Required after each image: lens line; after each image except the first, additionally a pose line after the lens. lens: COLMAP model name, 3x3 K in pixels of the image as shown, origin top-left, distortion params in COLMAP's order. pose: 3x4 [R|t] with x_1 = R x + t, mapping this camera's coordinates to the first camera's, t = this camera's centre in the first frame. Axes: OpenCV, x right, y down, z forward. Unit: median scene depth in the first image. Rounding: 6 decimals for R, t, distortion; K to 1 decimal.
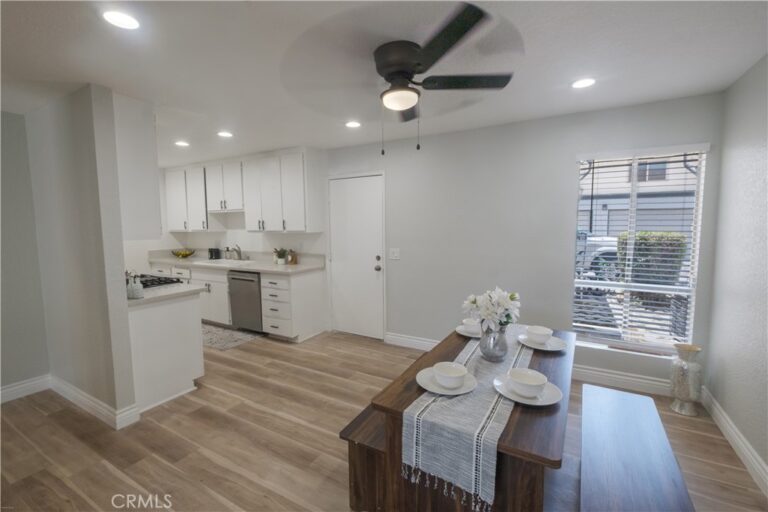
lens RADIAL K [[338.5, 0, 378.6], [0, 338.5, 251.9], [0, 0, 1]] dist [-0.001333, -0.000455]
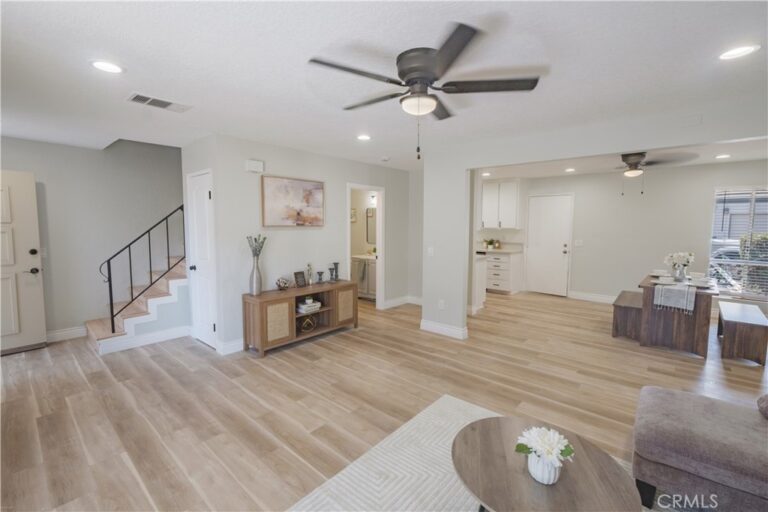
lens RADIAL K [[338.5, 0, 378.6], [0, 338.5, 251.9], [0, 0, 1]] dist [-0.001333, -0.000455]
pose [[0.978978, 0.030598, -0.201657, -0.554140], [-0.030518, 0.999528, 0.003508, 0.070501], [0.201669, 0.002720, 0.979450, -0.783262]]
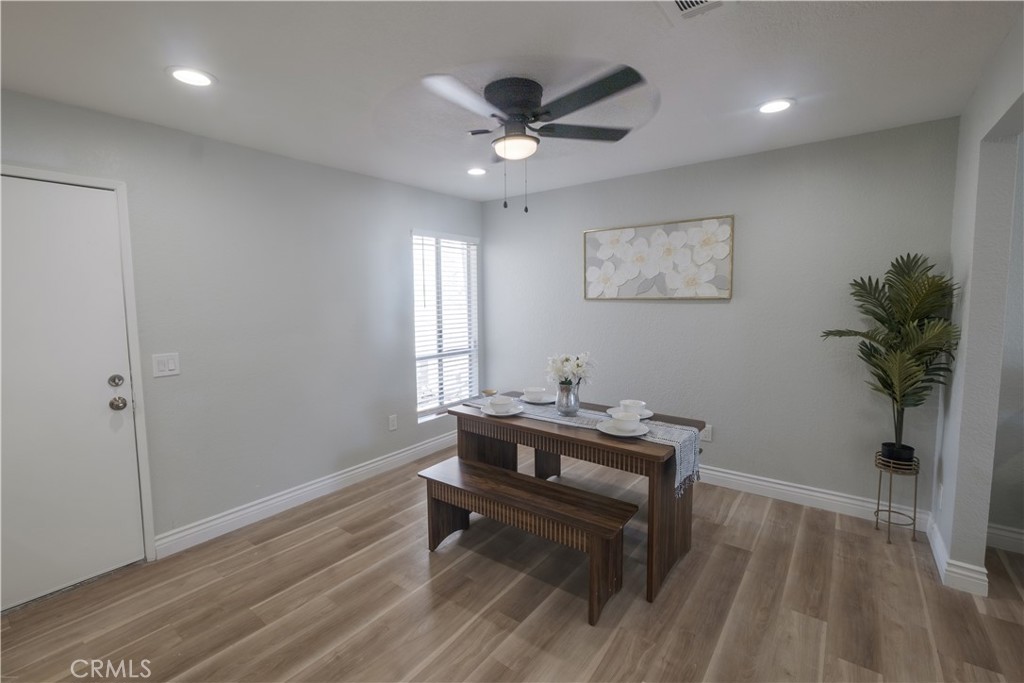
lens RADIAL K [[451.4, 0, 504.8], [0, 451.4, 336.0], [0, 0, 1]] dist [-0.001333, -0.000455]
pose [[0.125421, -0.079959, 0.988876, -0.503380], [0.092348, 0.993360, 0.068609, -0.032039], [-0.987796, 0.082716, 0.131972, 0.427830]]
